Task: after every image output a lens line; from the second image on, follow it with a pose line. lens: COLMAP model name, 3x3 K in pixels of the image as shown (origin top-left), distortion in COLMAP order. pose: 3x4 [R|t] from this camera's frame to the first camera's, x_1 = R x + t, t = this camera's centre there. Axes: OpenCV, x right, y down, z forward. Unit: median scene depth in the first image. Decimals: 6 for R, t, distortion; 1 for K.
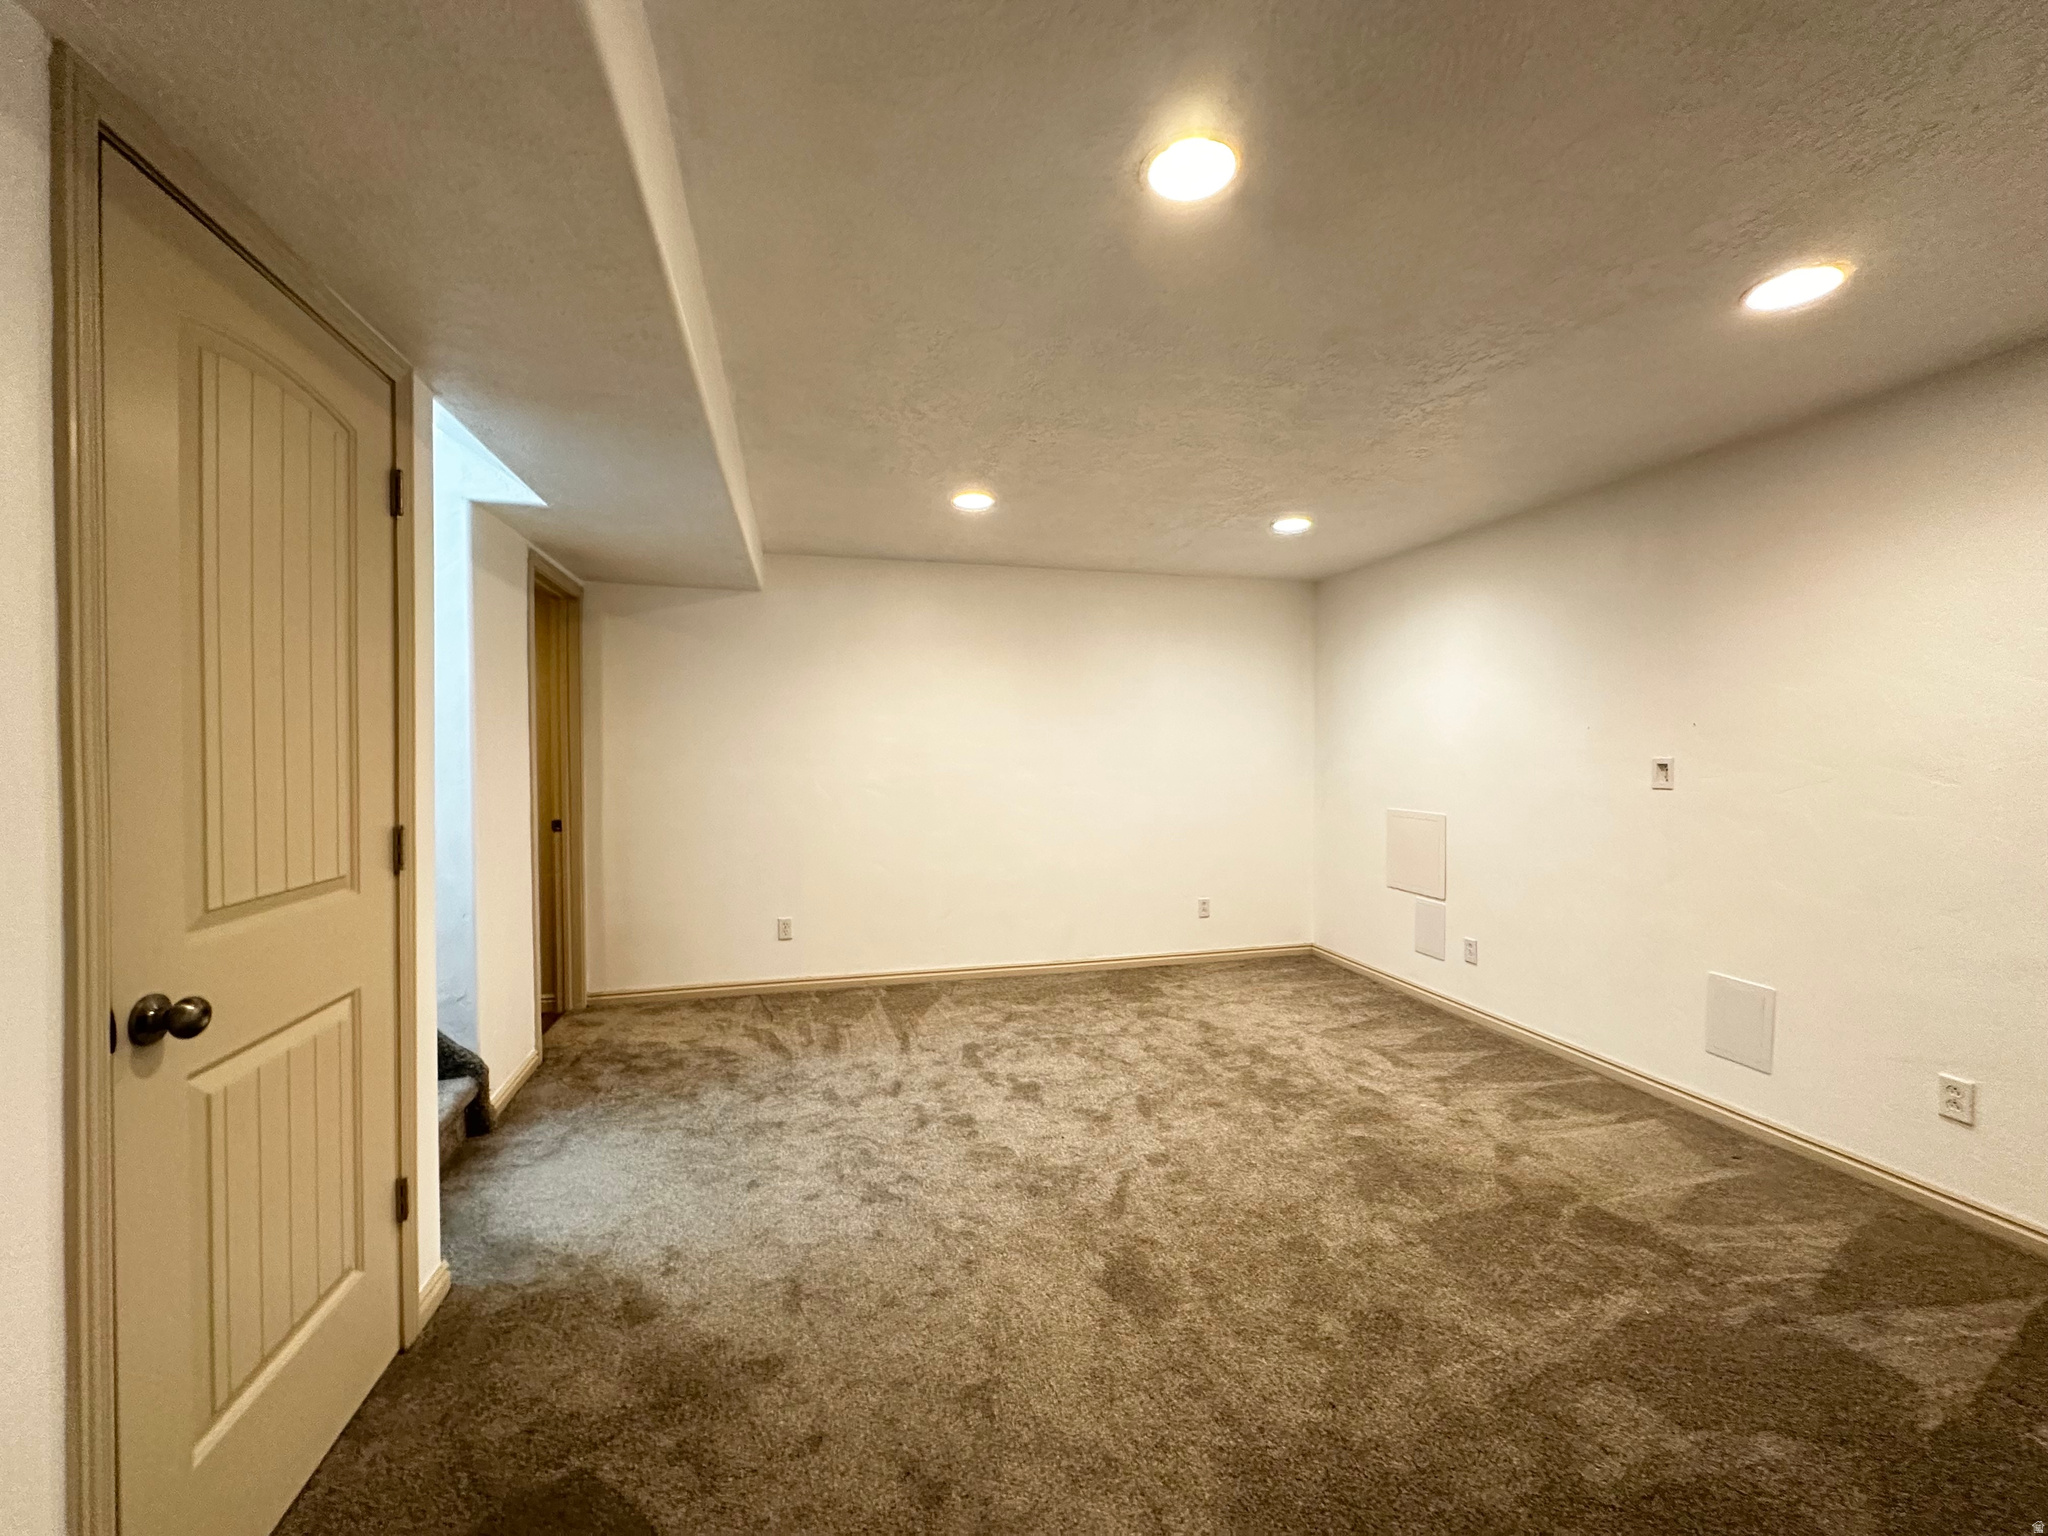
lens RADIAL K [[817.9, 0, 1024.0], [0, 817.9, 768.0], [0, 0, 1]] dist [-0.002922, 0.000921]
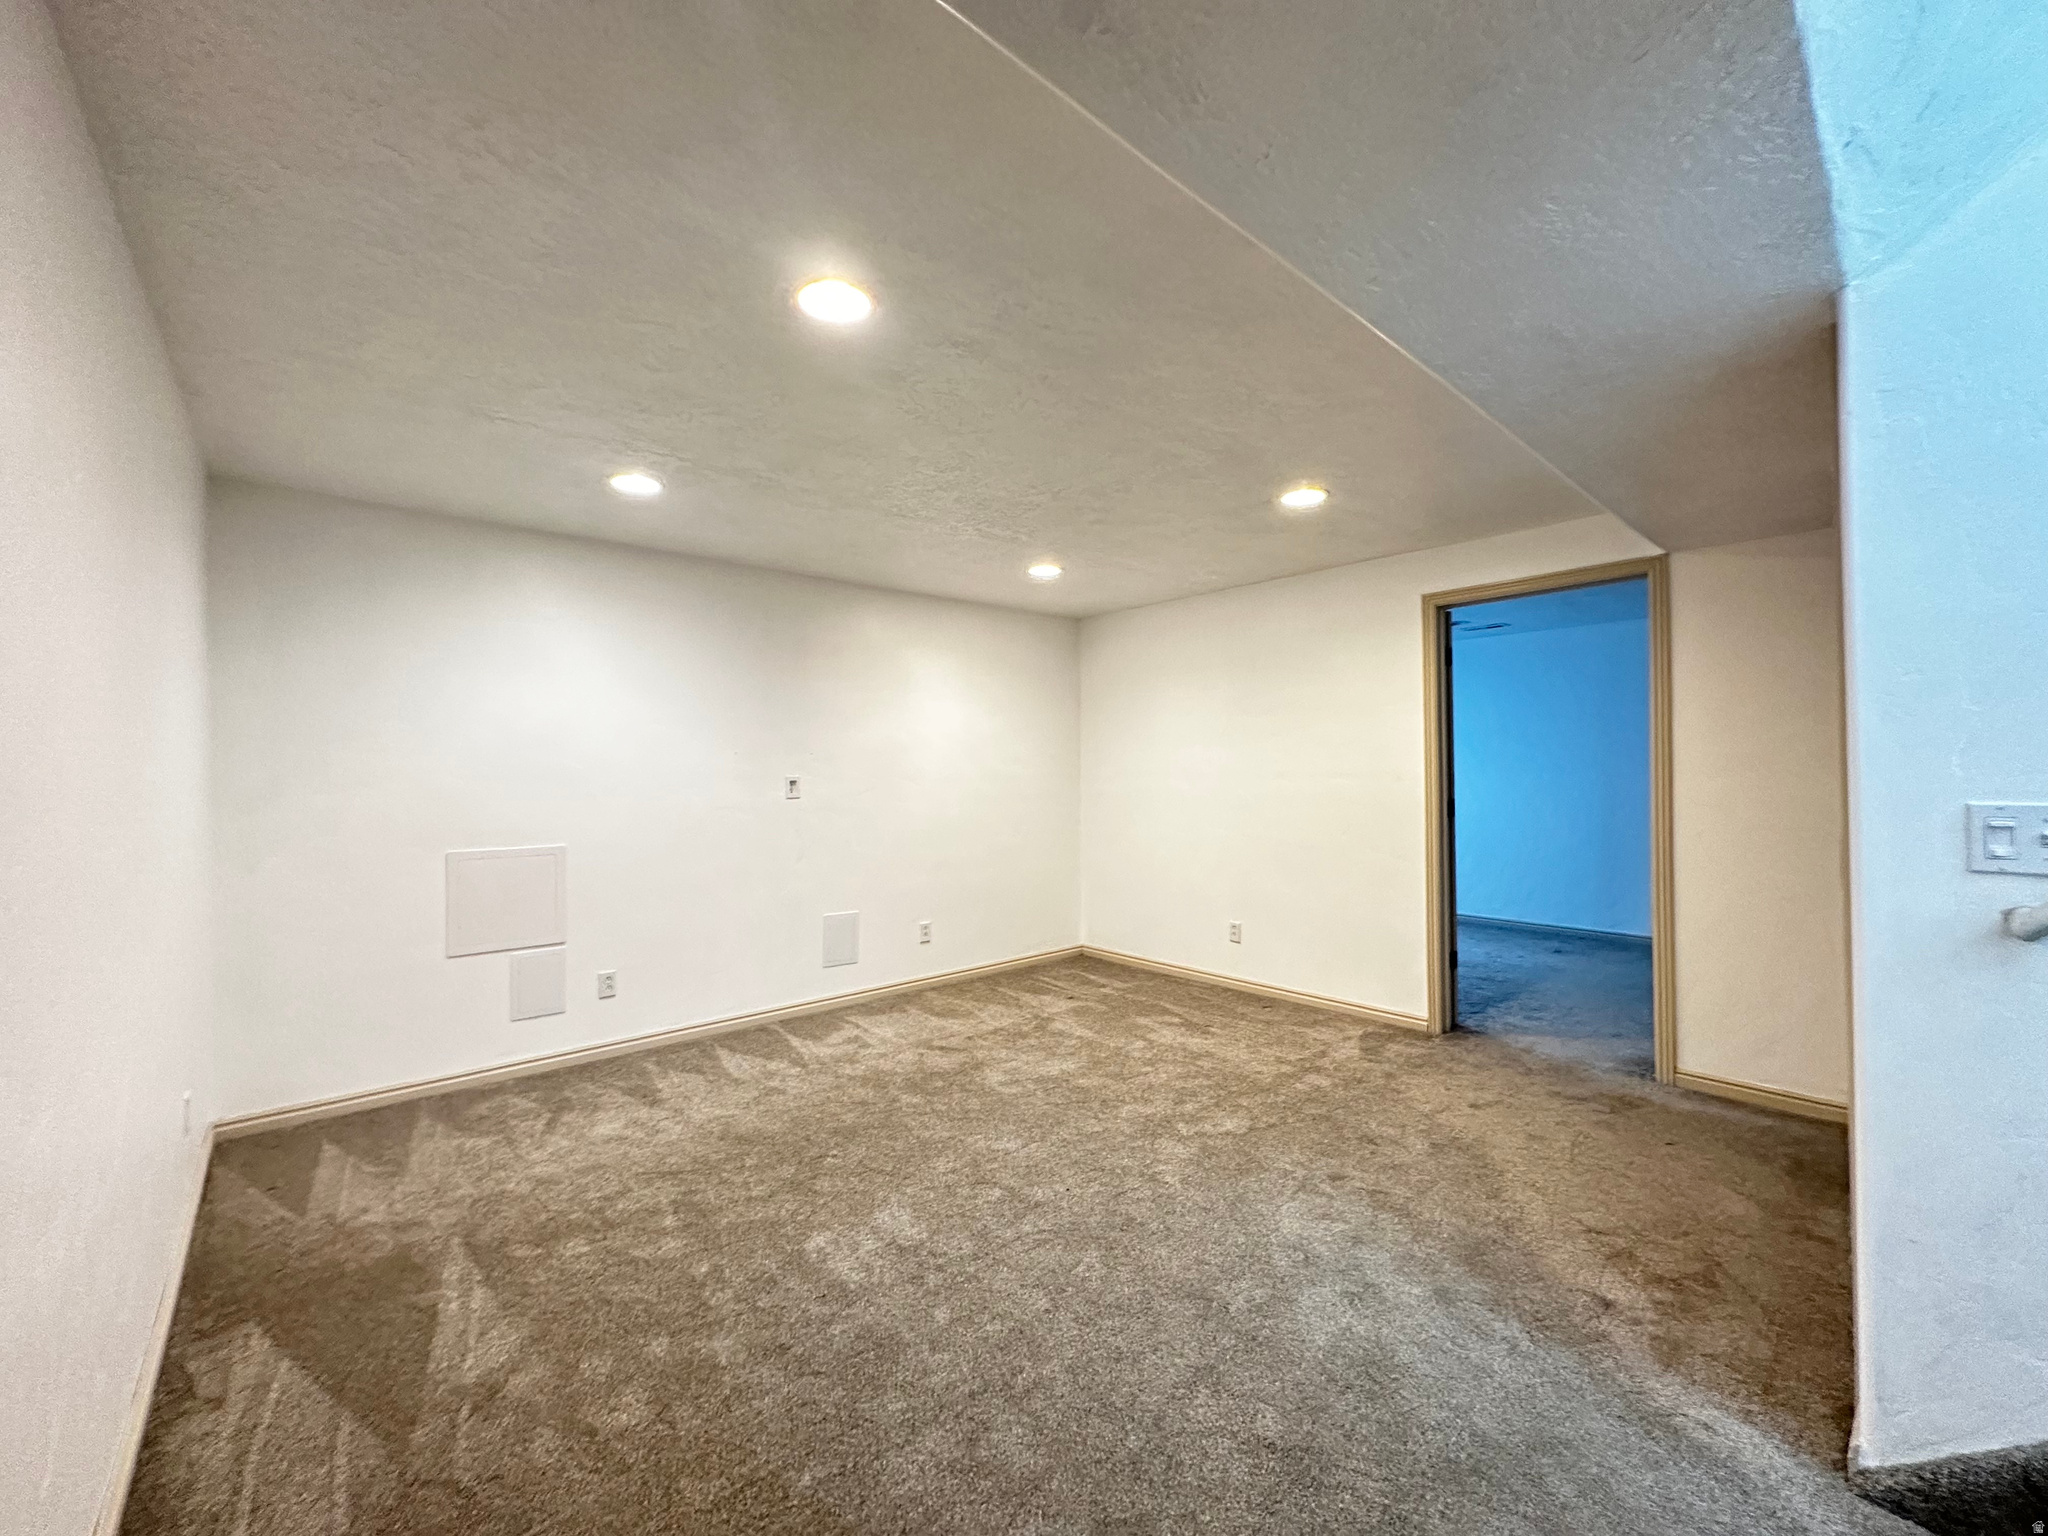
lens RADIAL K [[817.9, 0, 1024.0], [0, 817.9, 768.0], [0, 0, 1]] dist [-0.002922, 0.000921]
pose [[-0.462771, 0.004091, 0.886469, -0.632686], [0.026685, 0.999600, 0.009317, -0.028041], [-0.886076, 0.027967, -0.462695, 1.235698]]
